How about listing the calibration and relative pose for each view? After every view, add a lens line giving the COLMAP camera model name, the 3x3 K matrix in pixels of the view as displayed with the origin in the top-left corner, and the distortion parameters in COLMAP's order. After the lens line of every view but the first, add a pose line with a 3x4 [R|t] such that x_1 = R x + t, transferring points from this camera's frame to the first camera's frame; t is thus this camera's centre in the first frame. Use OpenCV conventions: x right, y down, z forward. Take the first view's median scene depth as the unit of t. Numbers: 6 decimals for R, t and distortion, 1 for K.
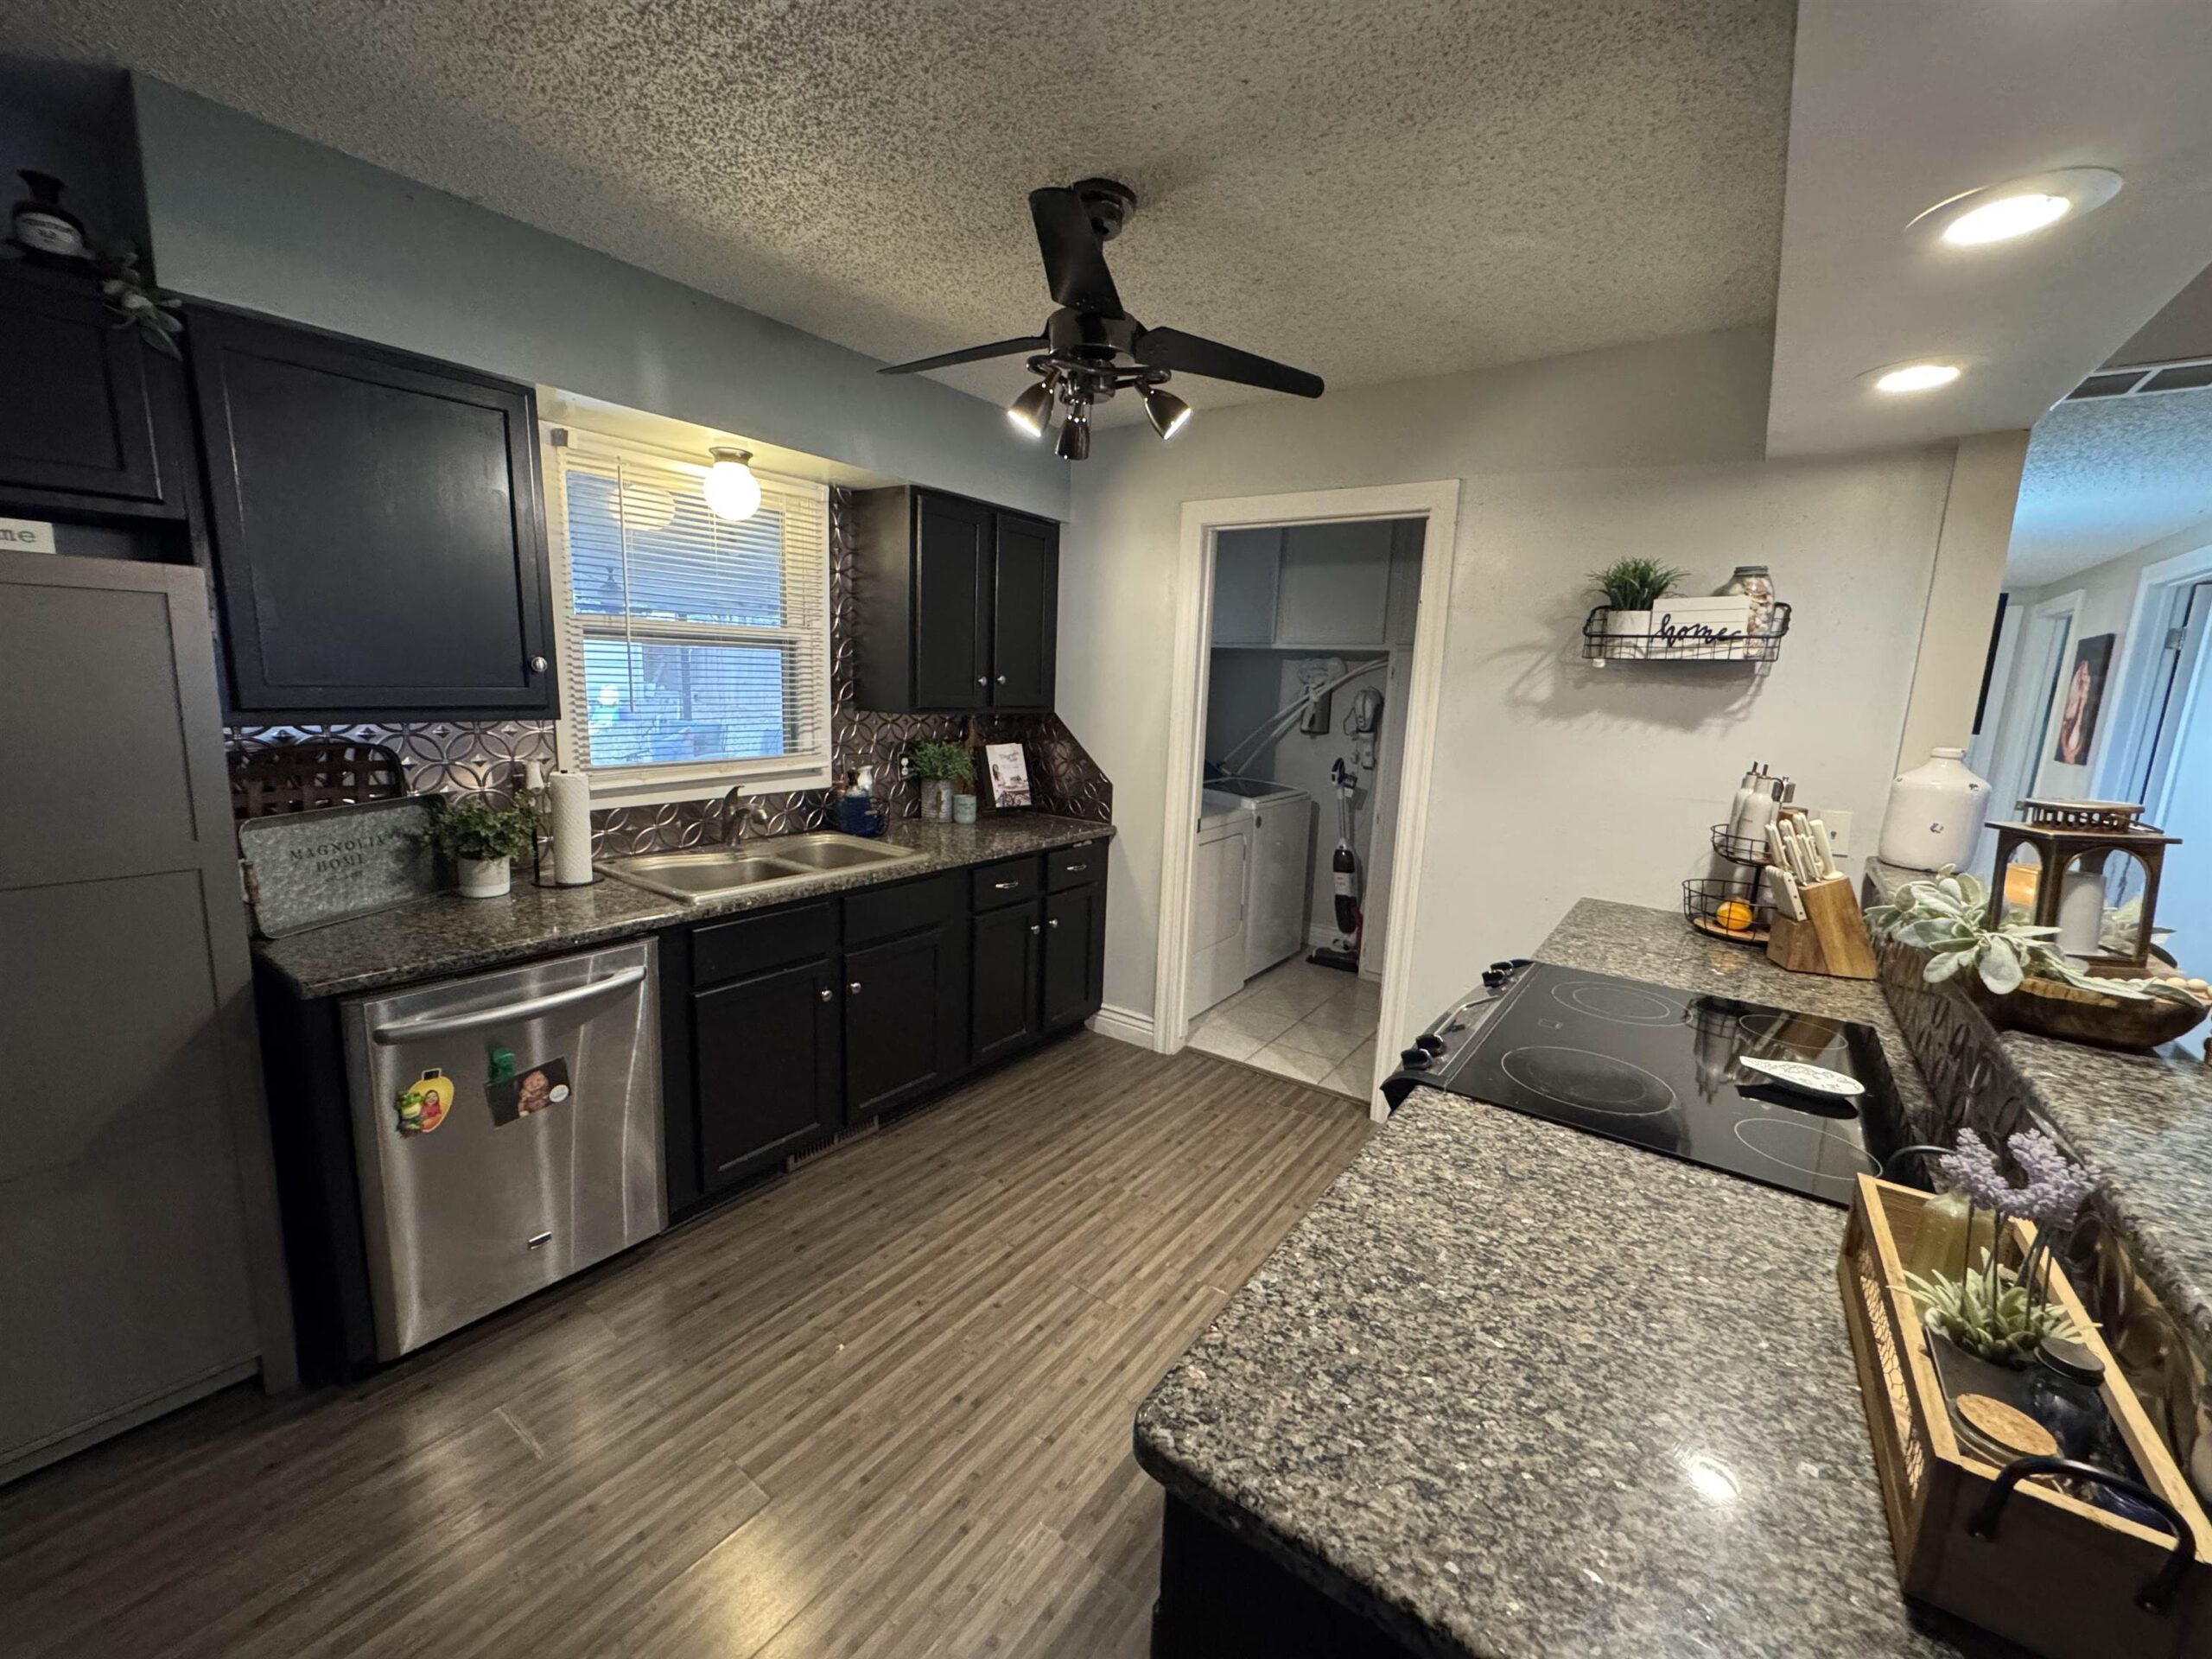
lens RADIAL K [[876.0, 0, 1104.6], [0, 876.0, 828.9], [0, 0, 1]] dist [-0.003494, -0.000431]
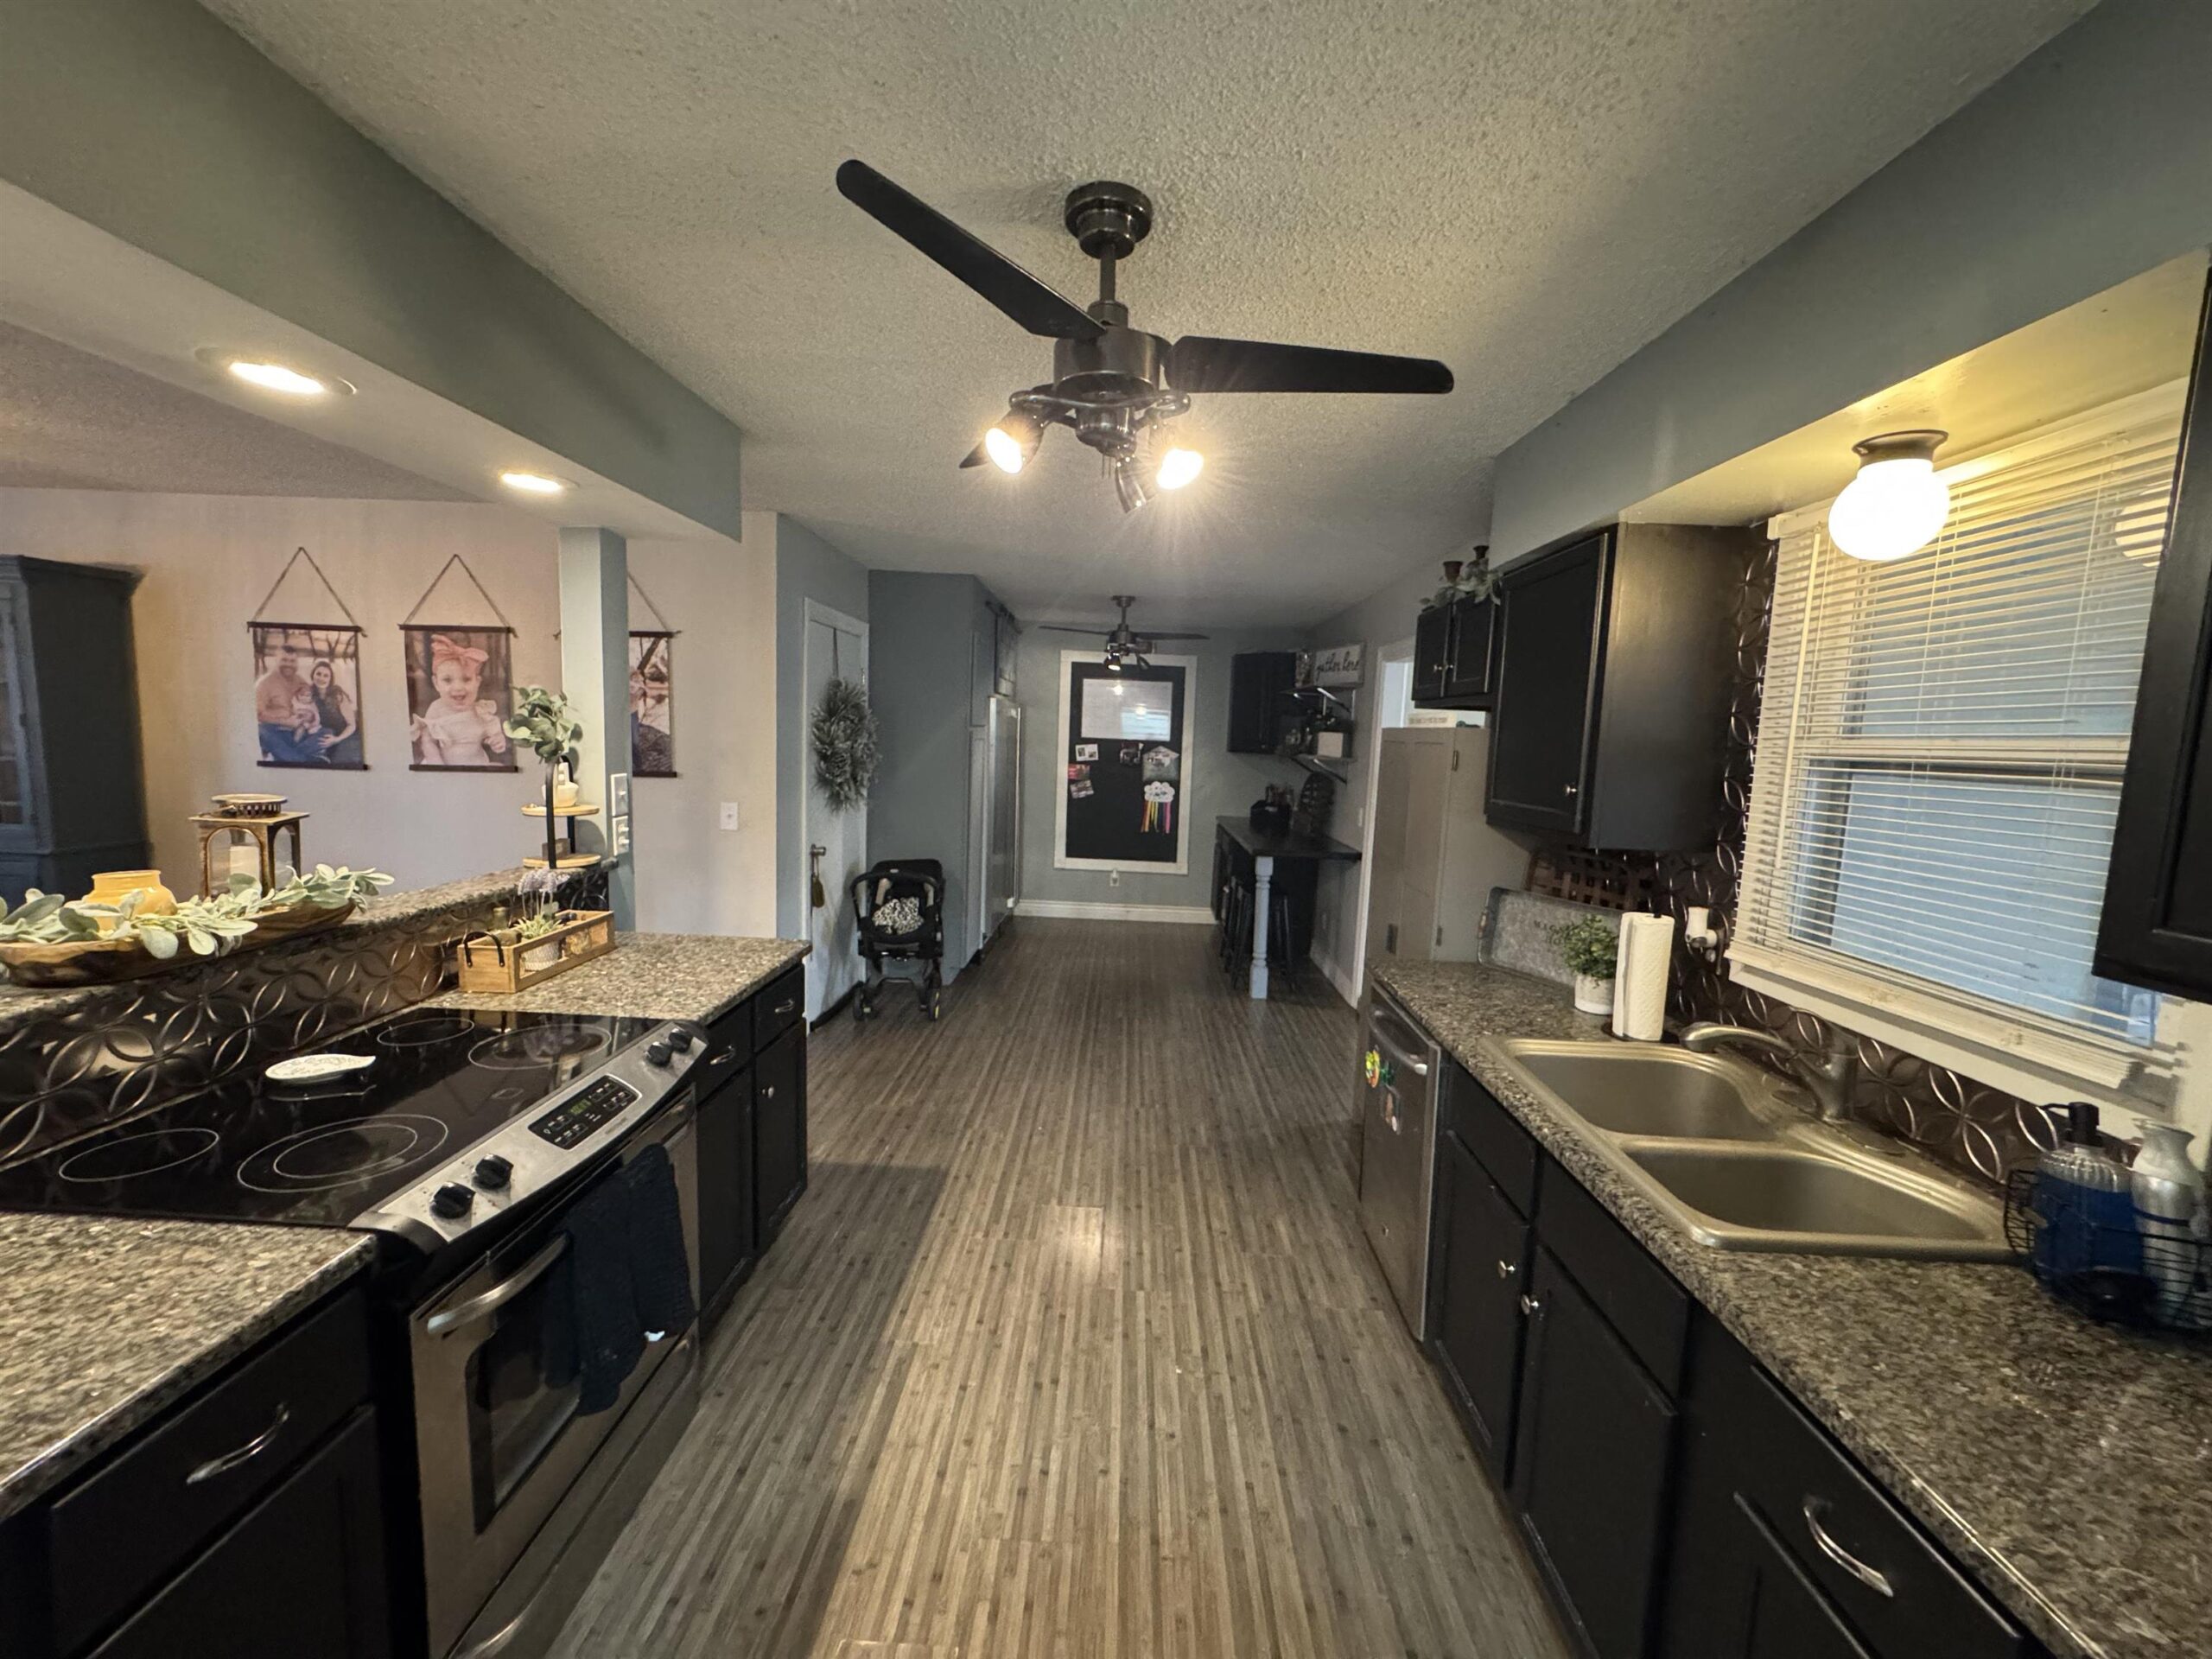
lens RADIAL K [[876.0, 0, 1100.3], [0, 876.0, 829.0], [0, 0, 1]] dist [-0.003494, -0.000431]
pose [[-0.821592, -0.009389, -0.569999, 0.432716], [-0.165628, 0.960666, 0.222910, -0.308957], [0.545486, 0.277549, -0.790830, 1.674415]]
